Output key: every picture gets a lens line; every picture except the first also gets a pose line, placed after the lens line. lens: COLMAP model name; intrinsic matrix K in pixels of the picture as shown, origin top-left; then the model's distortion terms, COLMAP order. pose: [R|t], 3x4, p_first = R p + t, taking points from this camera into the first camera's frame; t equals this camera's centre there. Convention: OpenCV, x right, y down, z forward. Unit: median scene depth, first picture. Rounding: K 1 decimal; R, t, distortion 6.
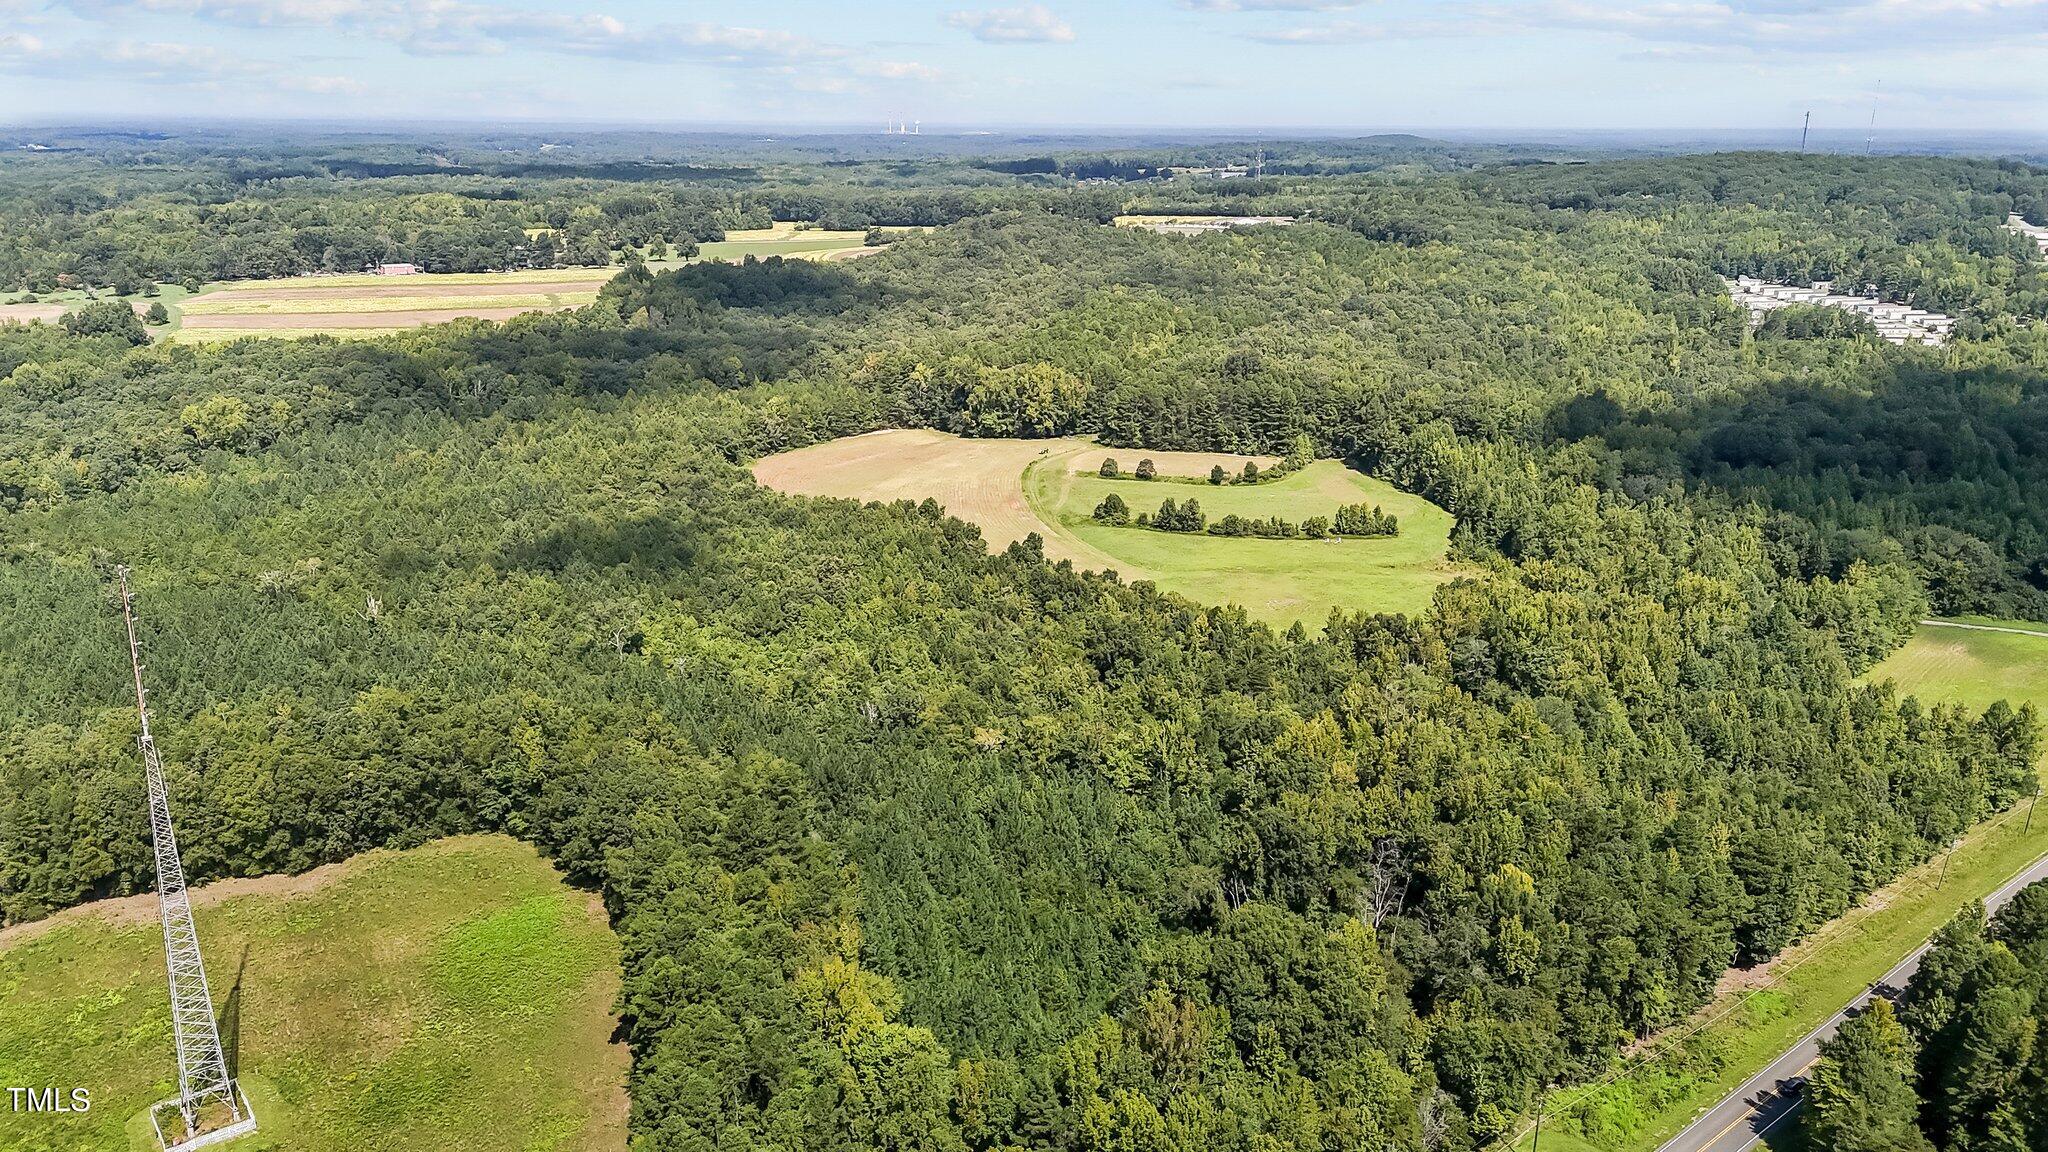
lens RADIAL K [[1501.1, 0, 1027.3], [0, 1501.1, 582.1], [0, 0, 1]] dist [0.107199, -0.124305]
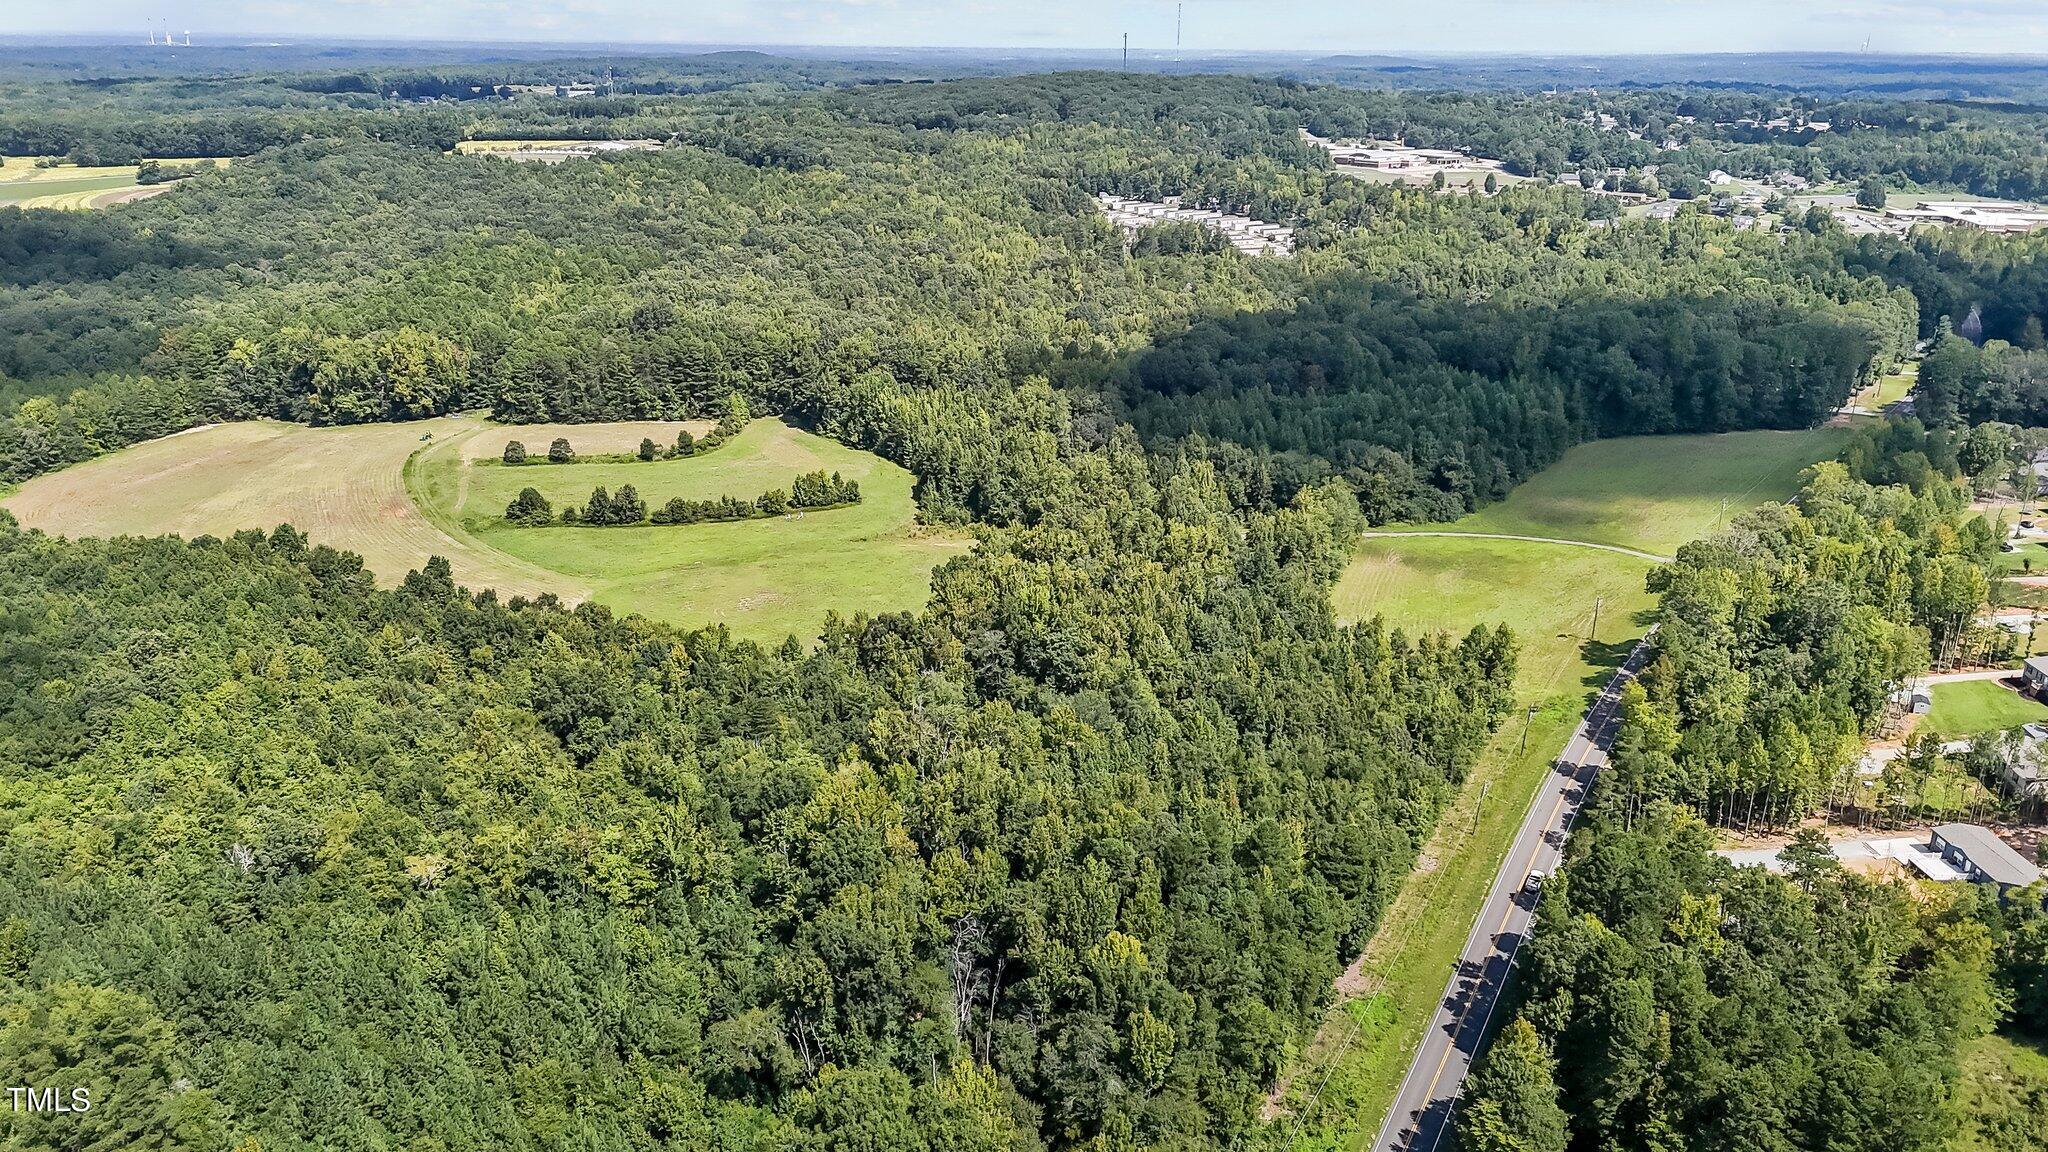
lens RADIAL K [[1499.2, 0, 1028.1], [0, 1499.2, 577.4], [0, 0, 1]] dist [0.081805, -0.077600]
pose [[0.917821, -0.133371, 0.373921, -0.007412], [0.115232, 0.990829, 0.070564, -0.031626], [-0.379903, -0.021677, 0.924772, 0.097507]]
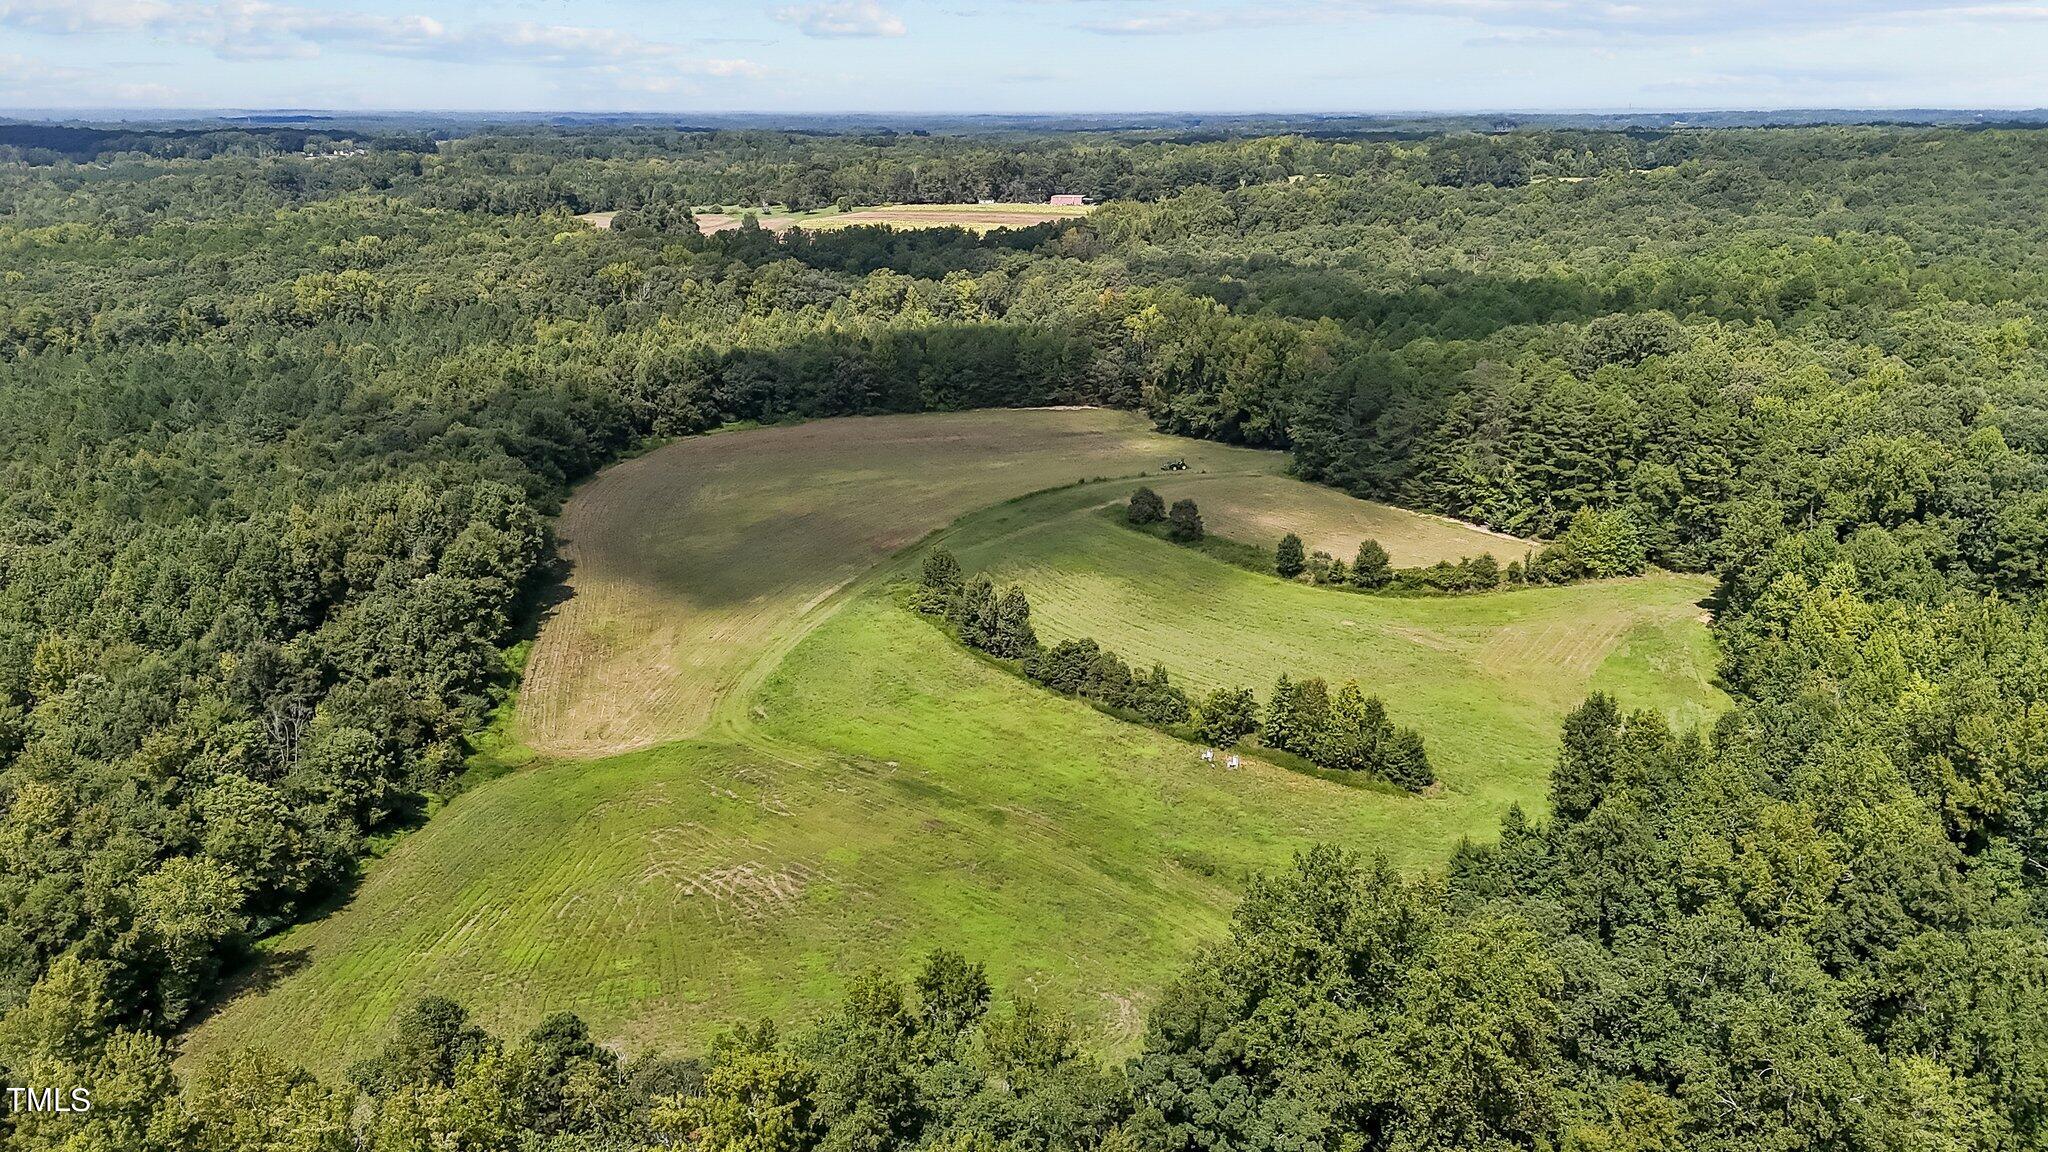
lens RADIAL K [[1552.7, 0, 1019.2], [0, 1552.7, 573.7], [0, 0, 1]] dist [0.096117, -0.101204]
pose [[0.753537, 0.180920, -0.632021, 0.337485], [-0.185877, 0.980792, 0.059143, -0.073009], [0.630581, 0.072912, 0.772691, 0.541053]]
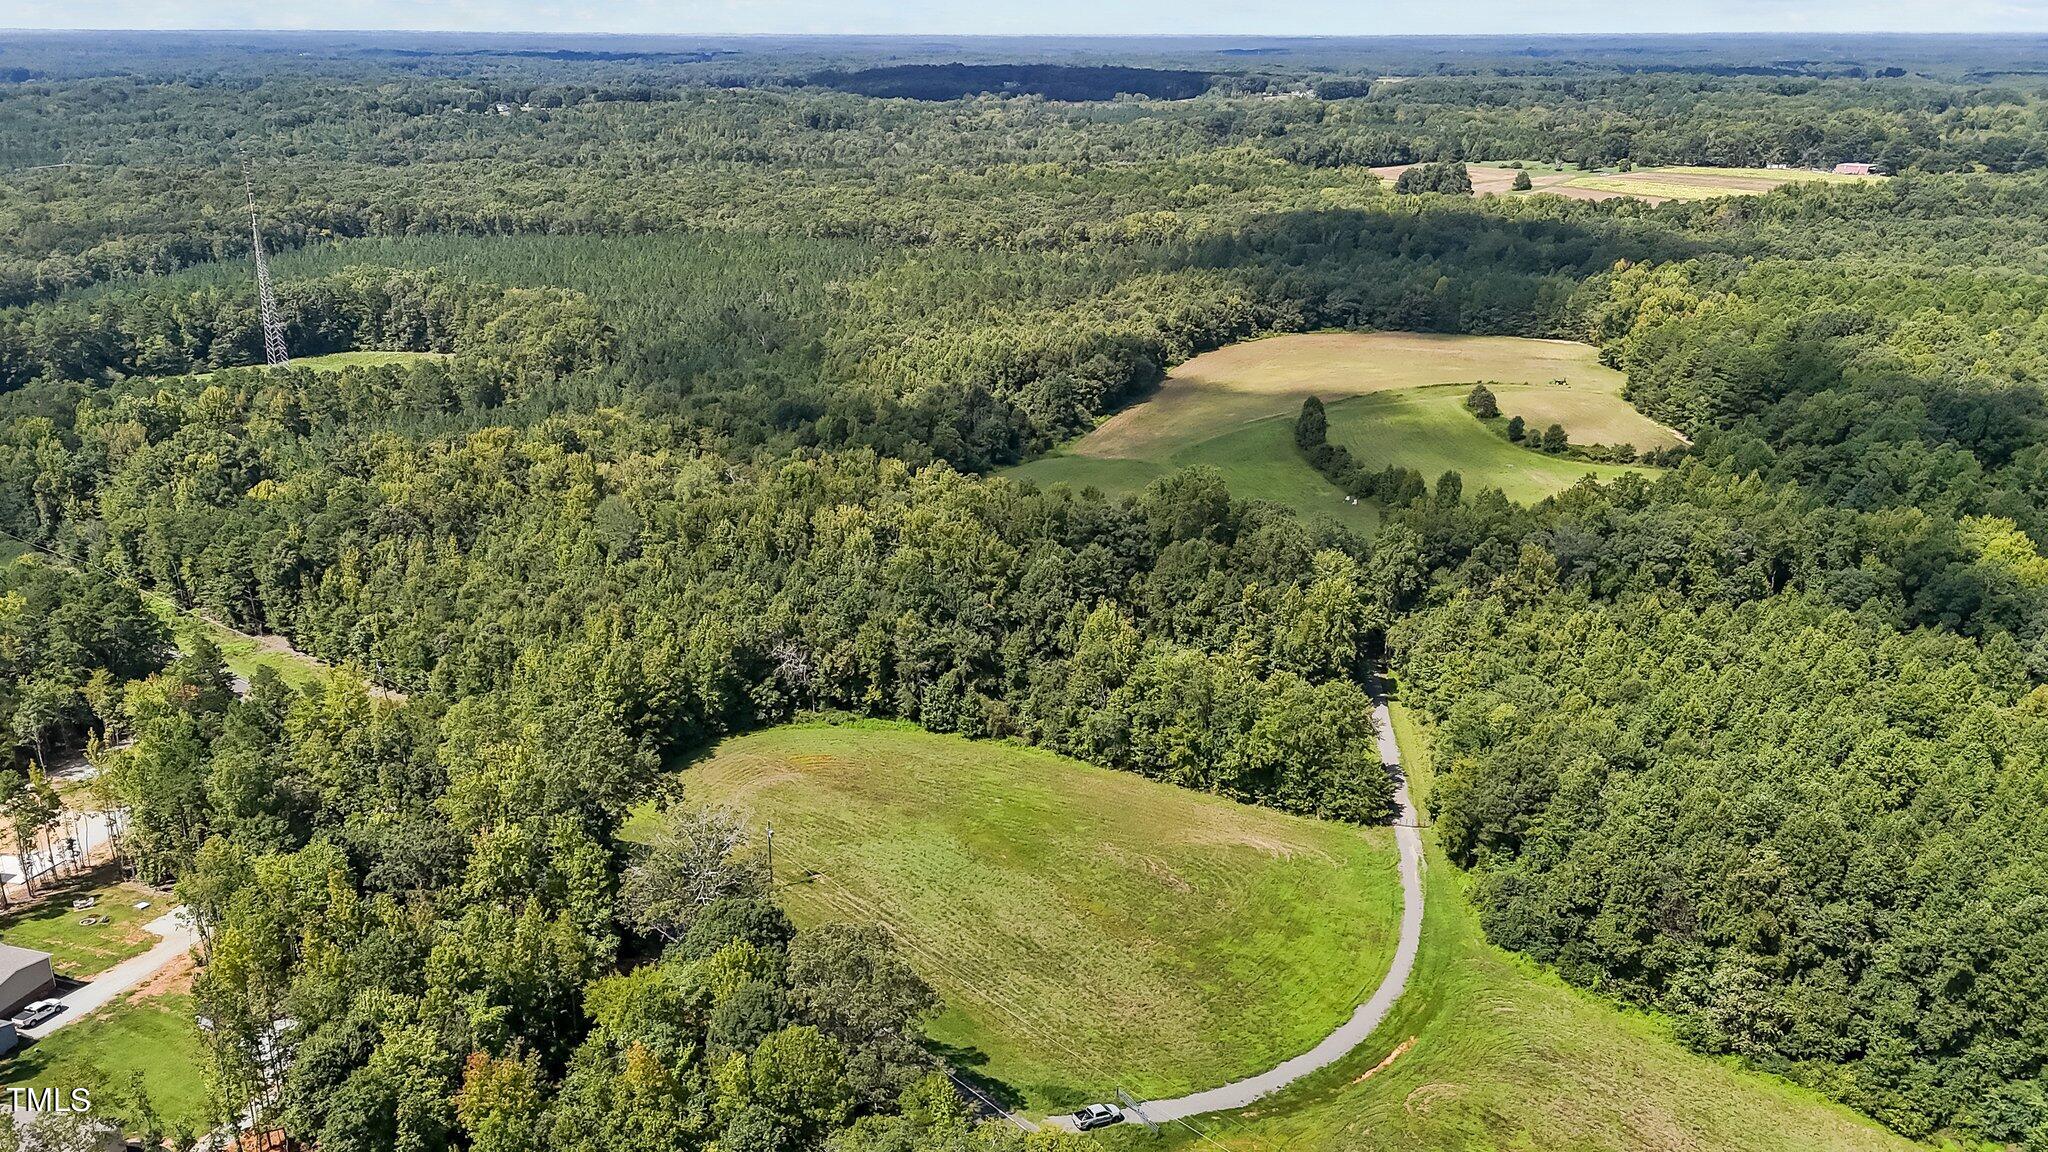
lens RADIAL K [[1504.6, 0, 1027.4], [0, 1504.6, 572.3], [0, 0, 1]] dist [0.091004, -0.088248]
pose [[0.261738, 0.320513, -0.910365, 0.732077], [-0.285238, 0.926802, 0.244291, -0.113558], [0.922026, 0.195731, 0.334001, 0.487058]]
